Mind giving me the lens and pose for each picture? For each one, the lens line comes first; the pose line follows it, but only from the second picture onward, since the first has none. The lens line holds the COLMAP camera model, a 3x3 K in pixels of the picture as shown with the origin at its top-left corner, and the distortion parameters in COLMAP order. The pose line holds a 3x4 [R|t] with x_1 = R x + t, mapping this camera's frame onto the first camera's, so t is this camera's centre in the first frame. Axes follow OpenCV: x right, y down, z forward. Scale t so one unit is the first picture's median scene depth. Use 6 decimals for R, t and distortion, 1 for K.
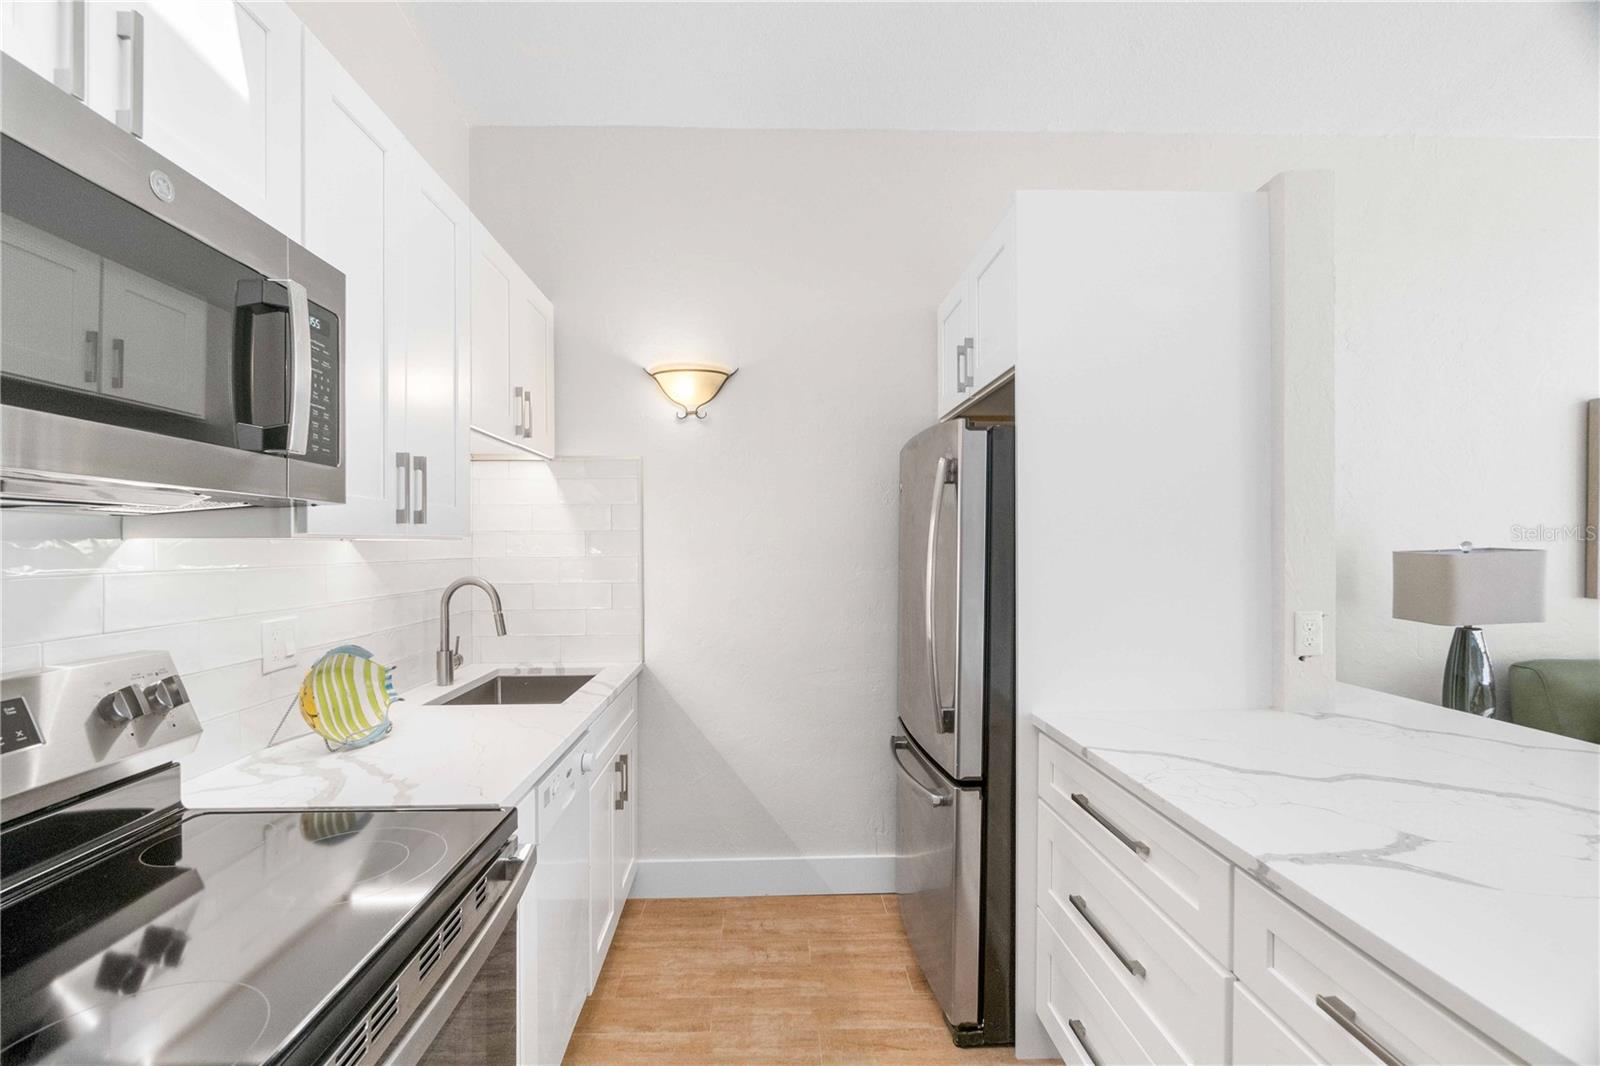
lens RADIAL K [[705.9, 0, 776.0], [0, 705.9, 545.1], [0, 0, 1]] dist [-0.002318, -0.000012]
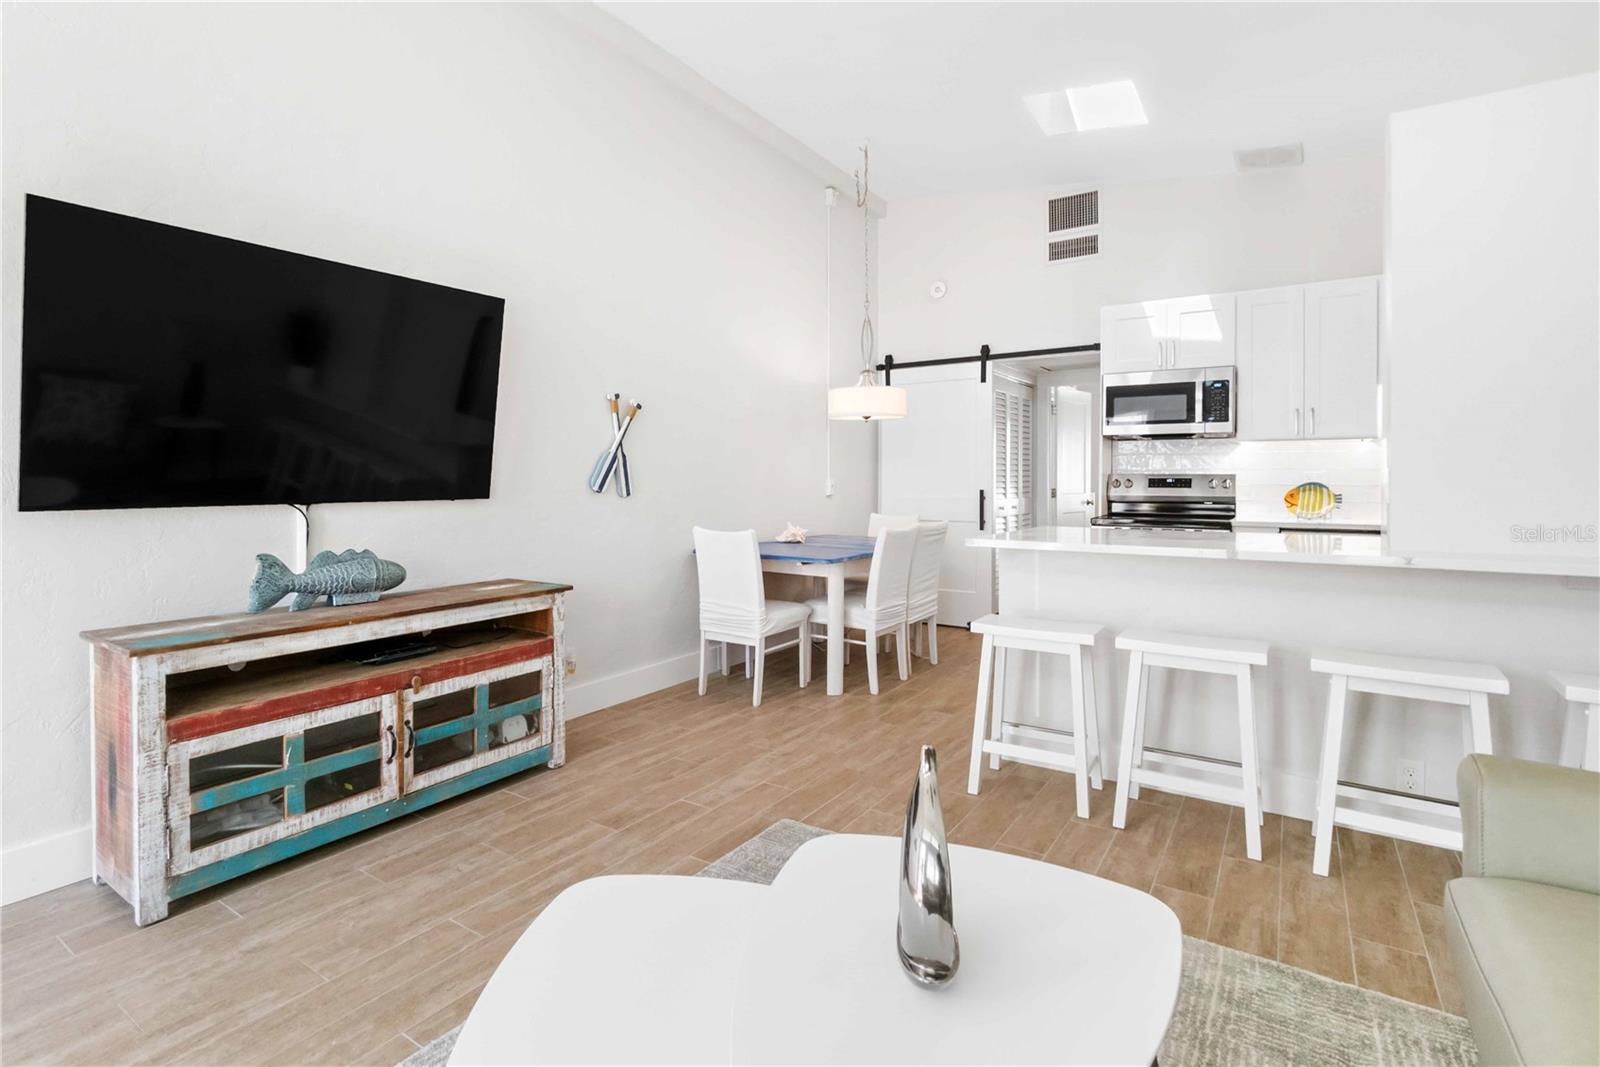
lens RADIAL K [[773.4, 0, 772.9], [0, 773.4, 489.9], [0, 0, 1]] dist [-0.011161, 0.000078]
pose [[-0.582635, 0.013467, -0.812622, 2.516092], [-0.002824, 0.999823, 0.018594, 0.108273], [0.812729, 0.013128, -0.582494, 0.899229]]
